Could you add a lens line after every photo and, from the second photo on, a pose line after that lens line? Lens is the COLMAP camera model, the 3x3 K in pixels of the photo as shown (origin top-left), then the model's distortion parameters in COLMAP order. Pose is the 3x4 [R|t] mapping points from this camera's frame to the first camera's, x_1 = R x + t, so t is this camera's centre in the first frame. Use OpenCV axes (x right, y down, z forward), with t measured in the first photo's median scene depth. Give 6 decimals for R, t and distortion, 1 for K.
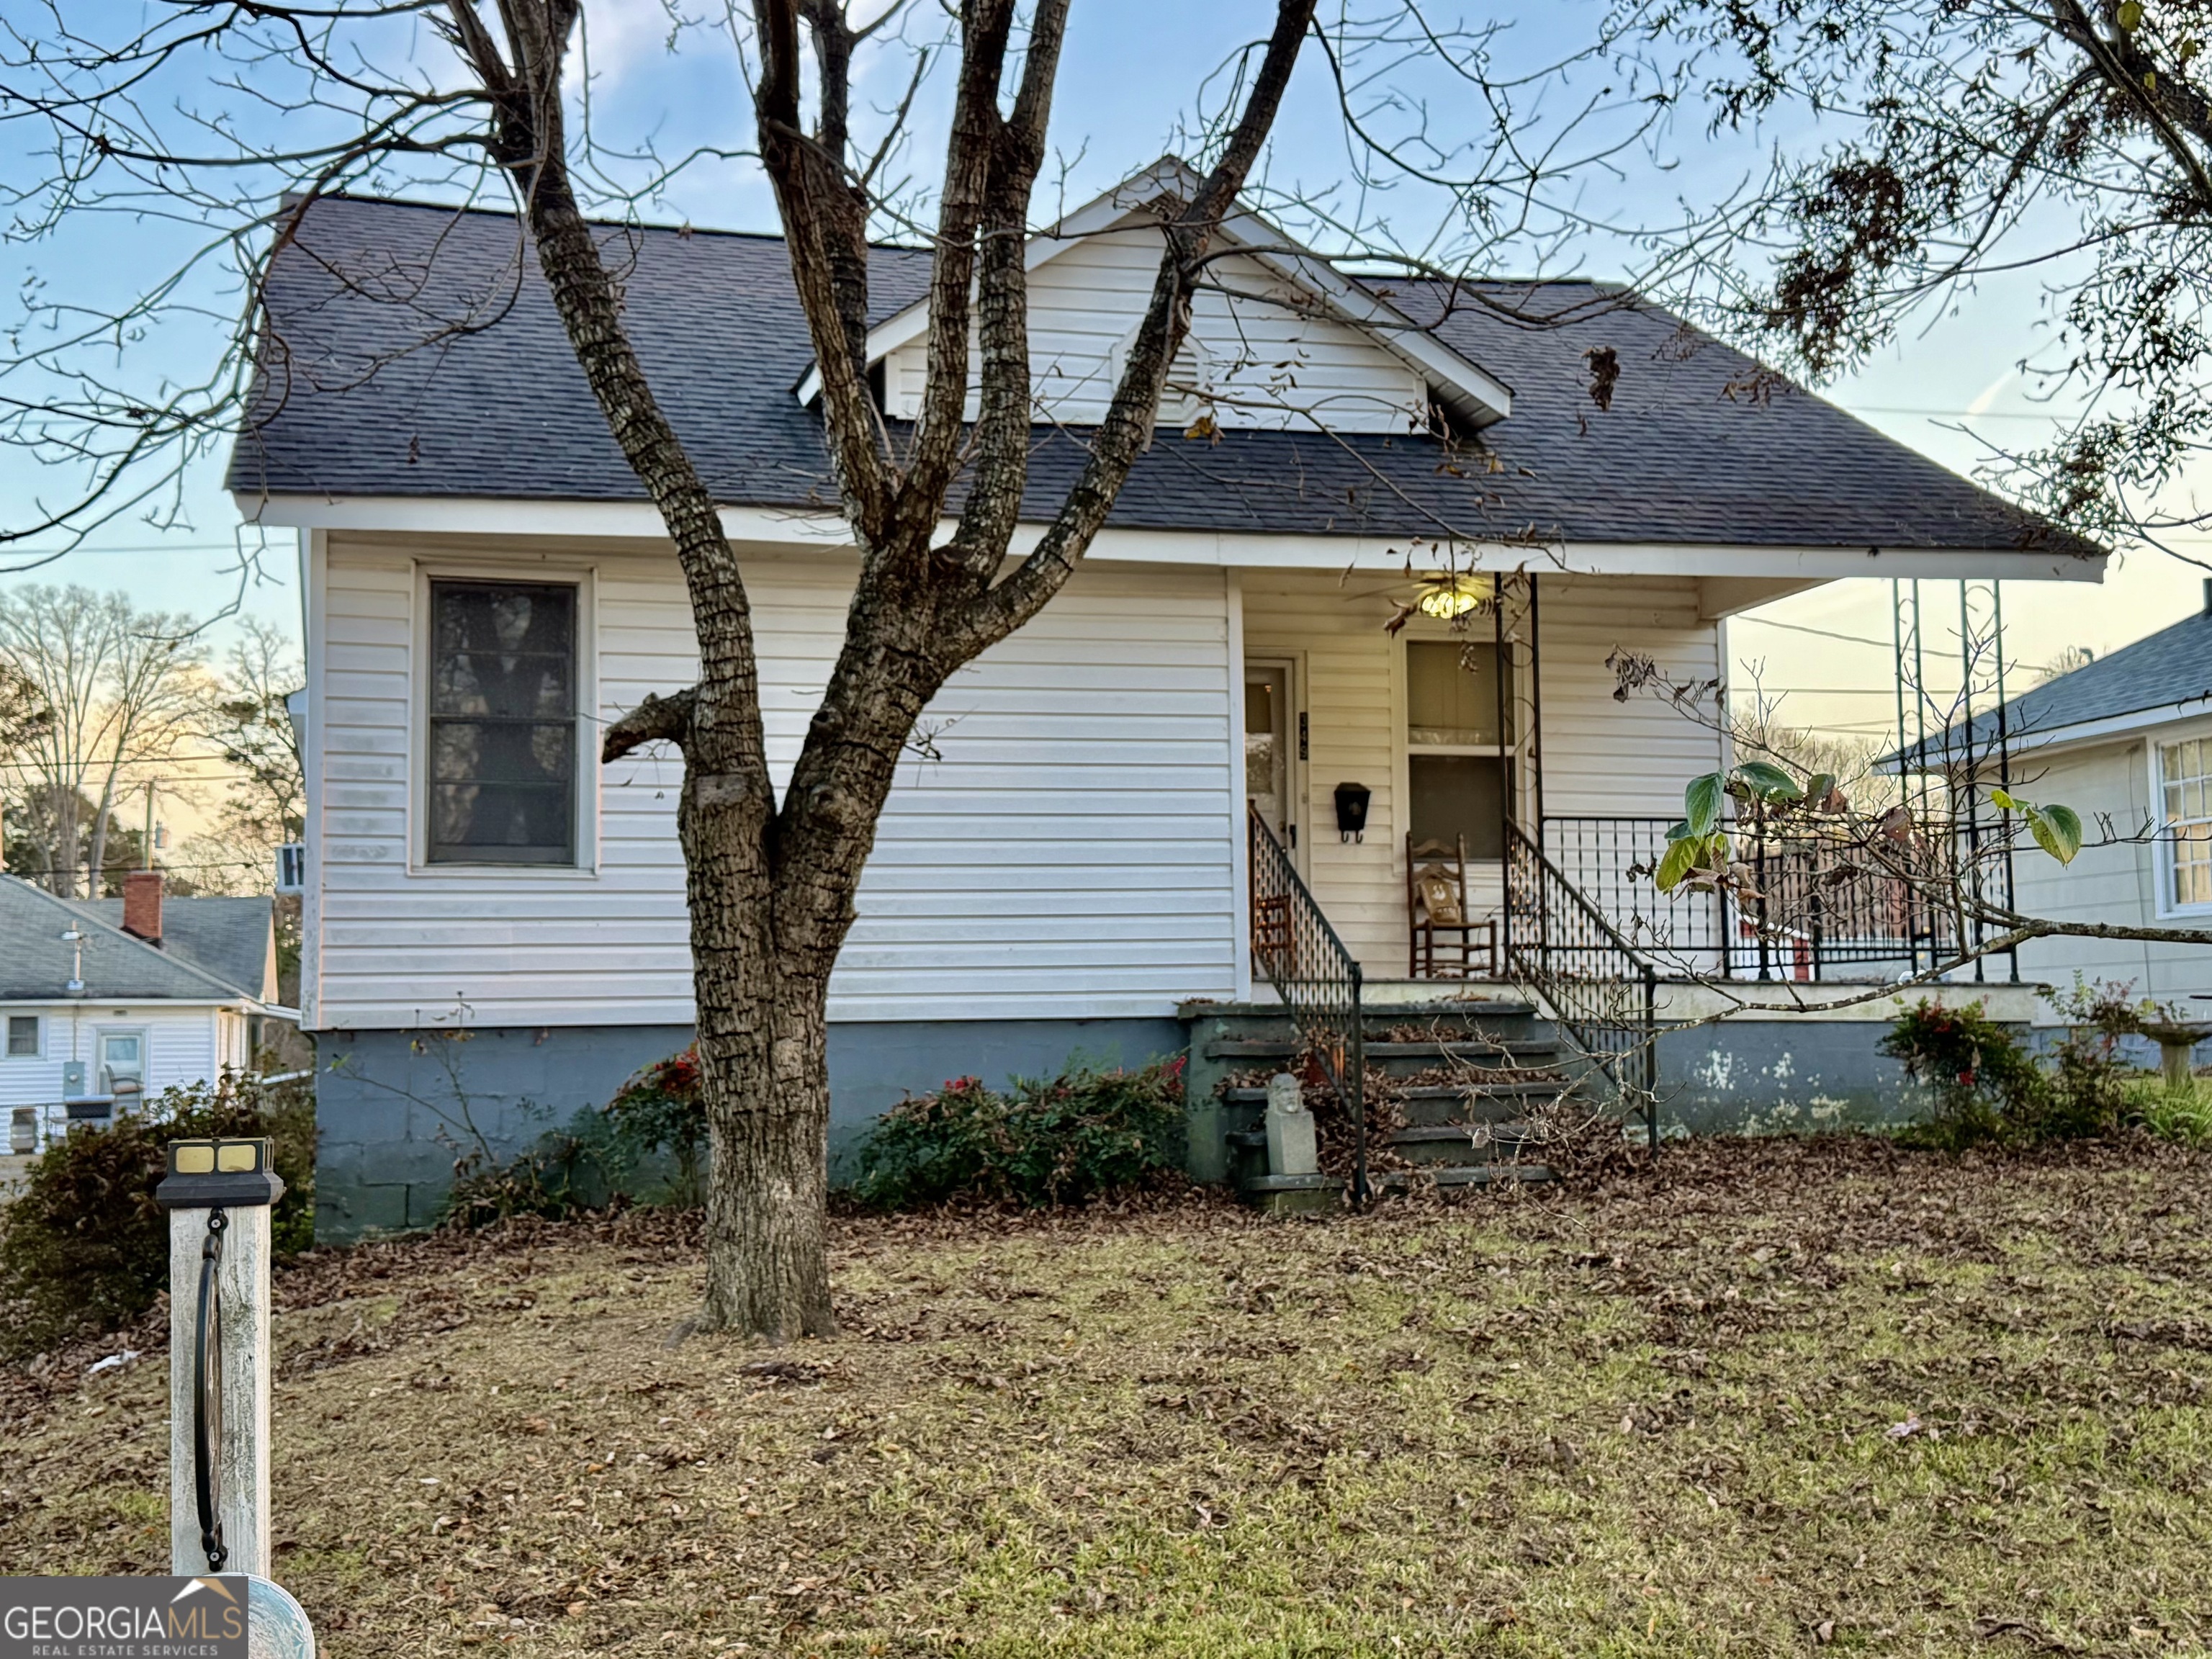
lens RADIAL K [[2683.9, 0, 1106.0], [0, 2683.9, 829.5], [0, 0, 1]] dist [0.123890, -0.017447]
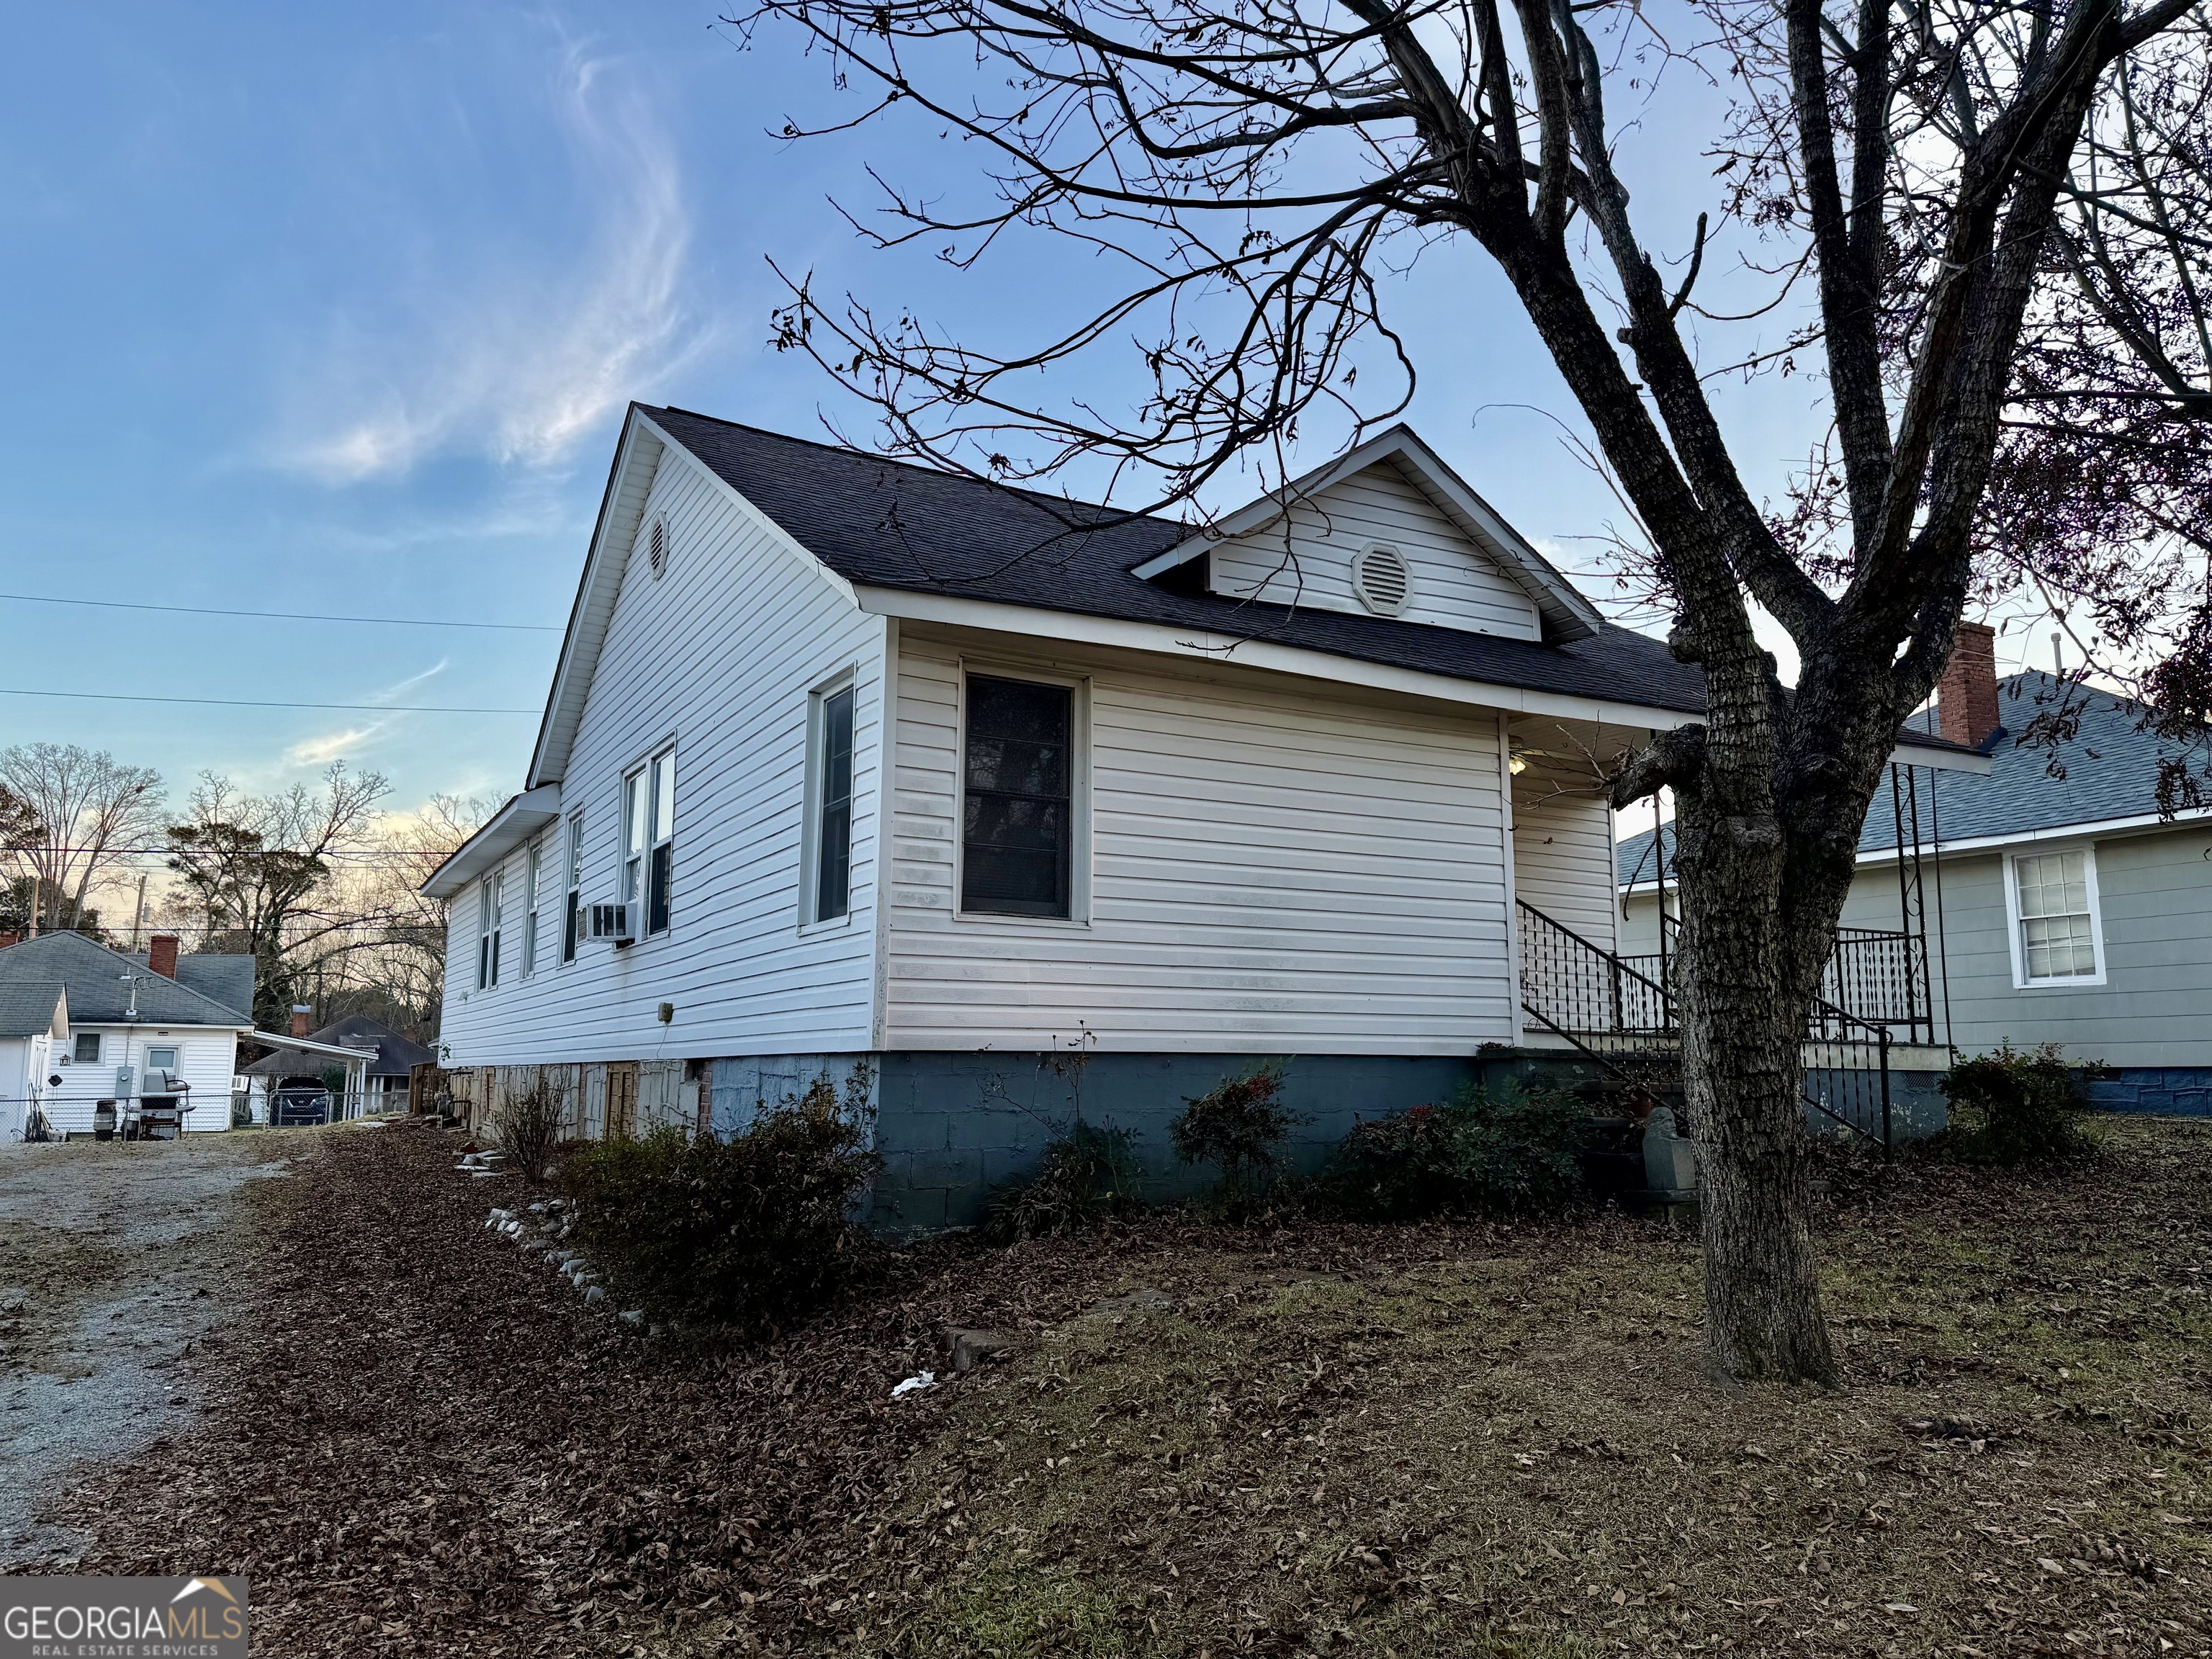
lens RADIAL K [[1544.2, 0, 1069.5], [0, 1544.2, 819.6], [0, 0, 1]] dist [0.070611, -0.000173]
pose [[0.973497, 0.055510, 0.221859, -0.330624], [-0.037887, 0.995836, -0.082921, 0.025130], [-0.225538, 0.072318, 0.971547, 0.304384]]
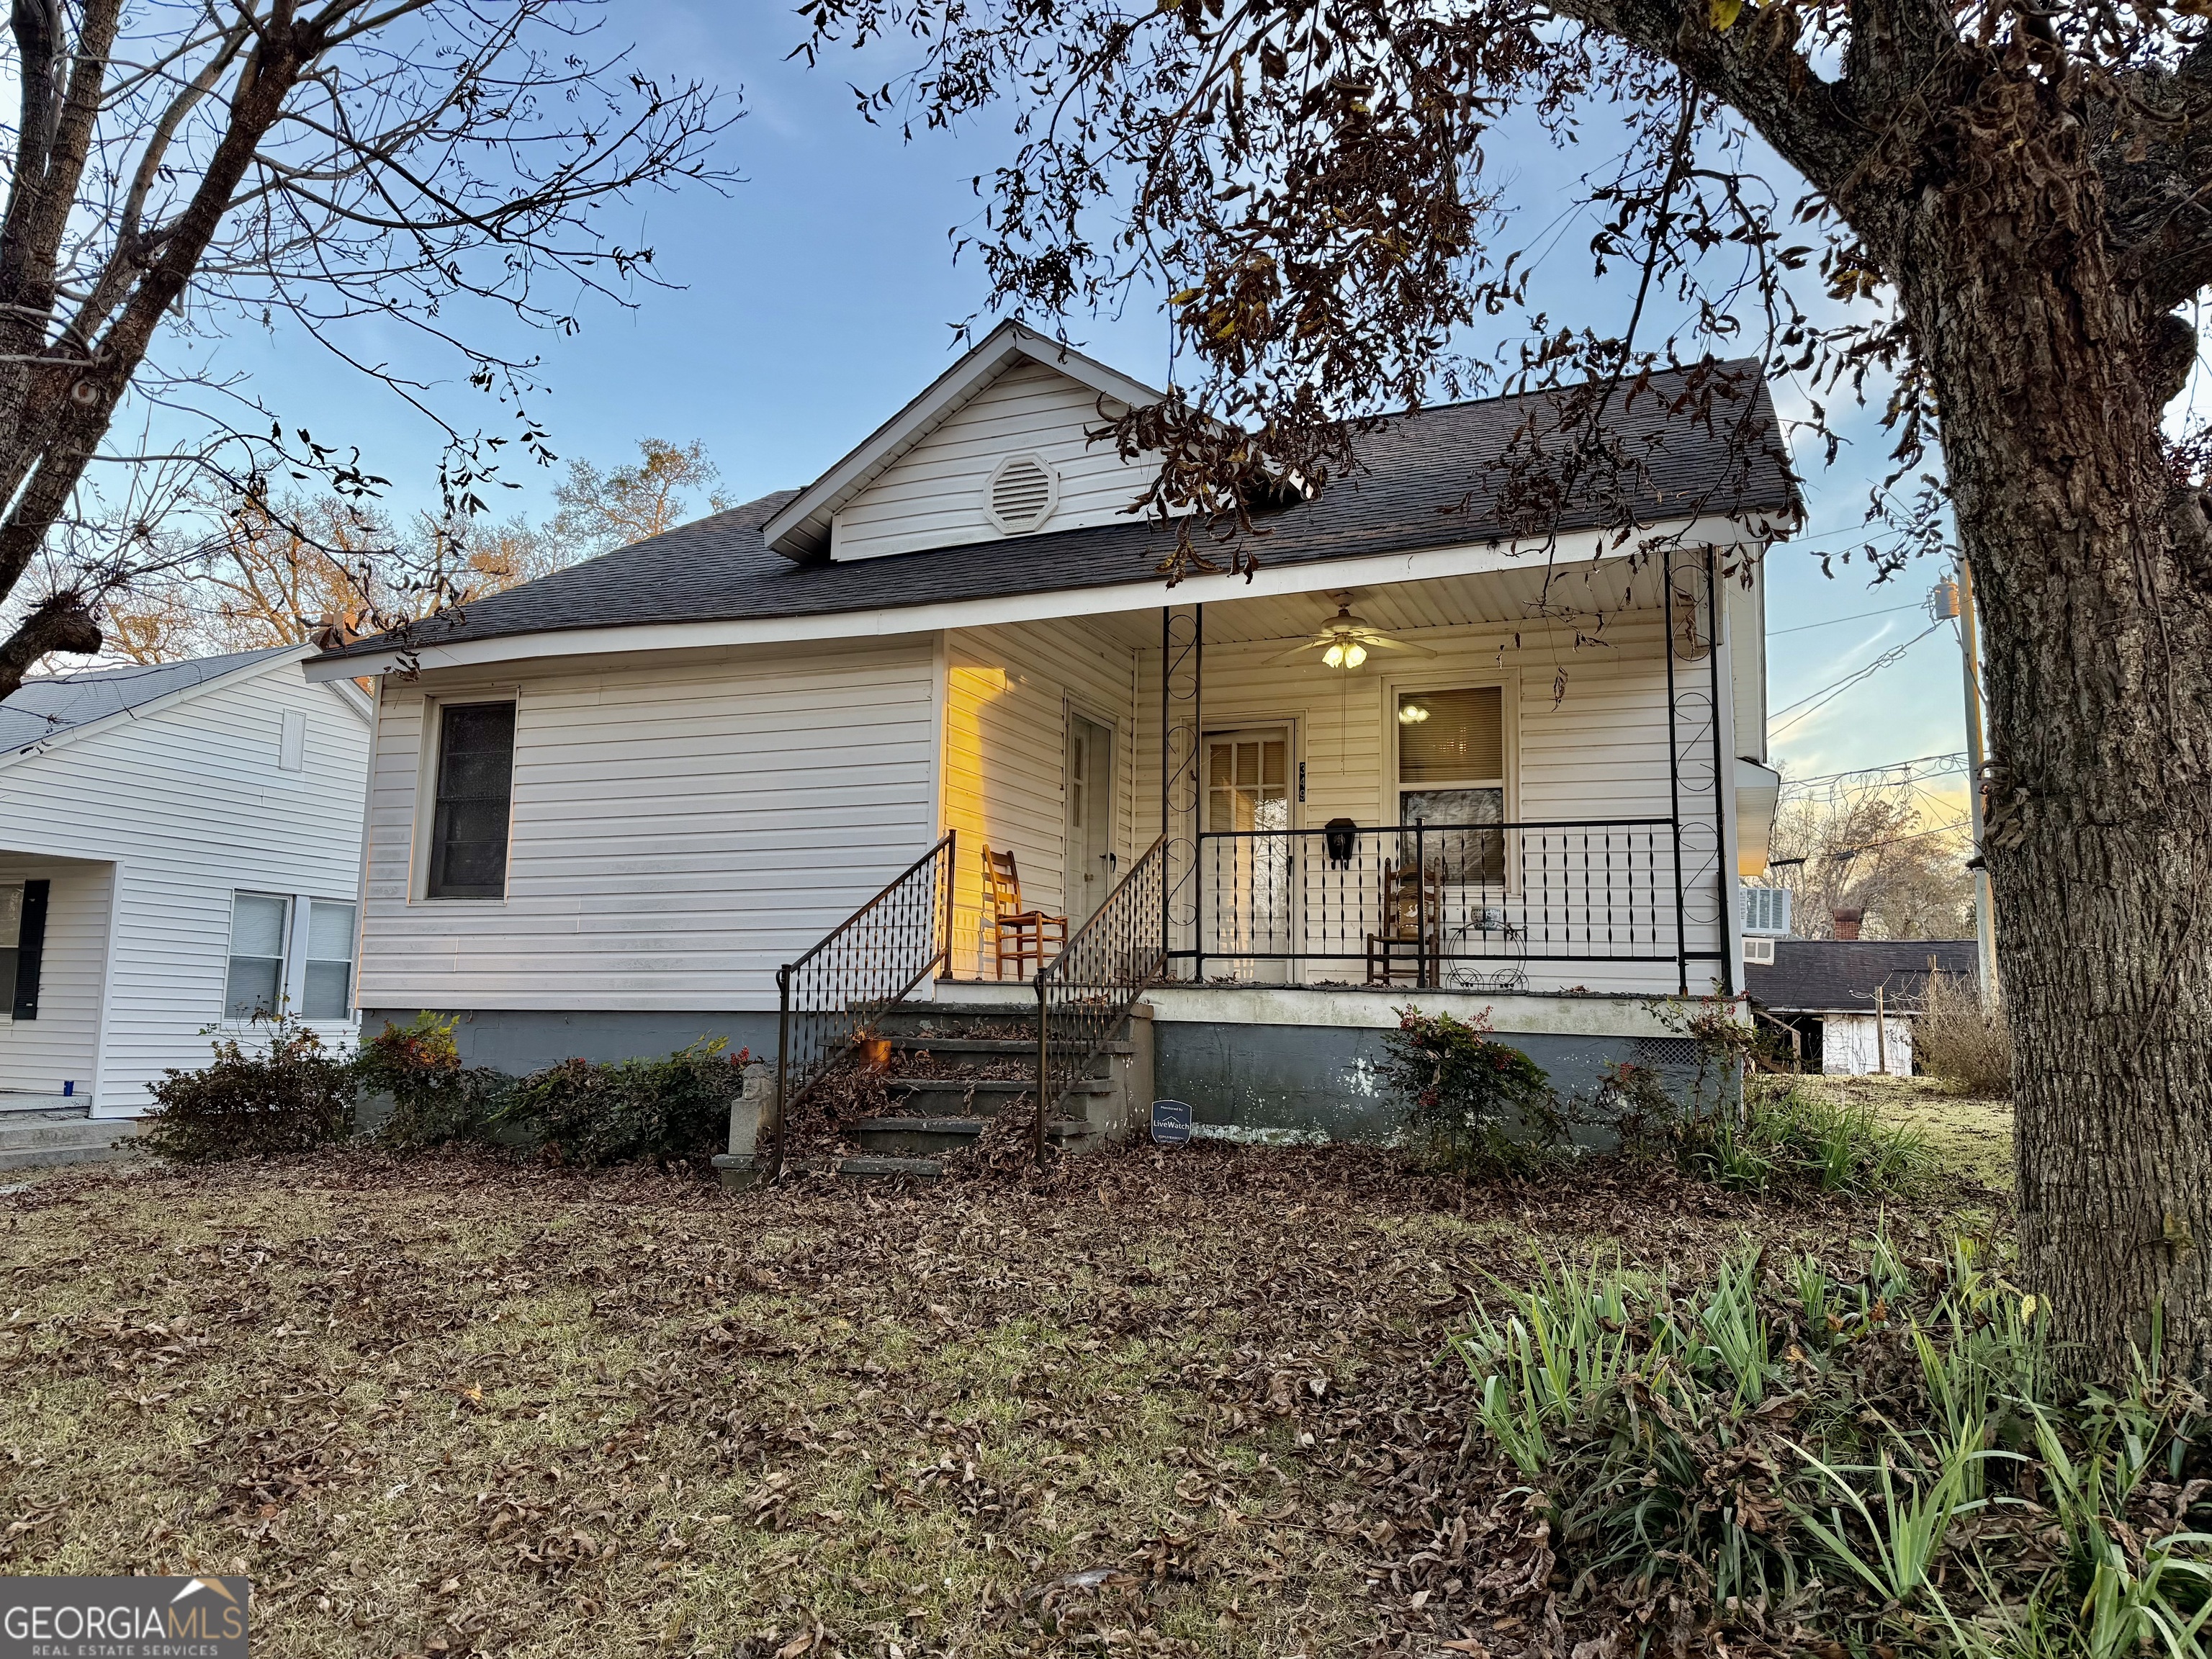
lens RADIAL K [[1509.0, 0, 1106.0], [0, 1509.0, 829.5], [0, 0, 1]] dist [0.164911, -0.300969]
pose [[0.802091, -0.048986, -0.595190, 0.507739], [0.021815, 0.998368, -0.052771, 0.025659], [0.596804, 0.029343, 0.801851, 0.505239]]
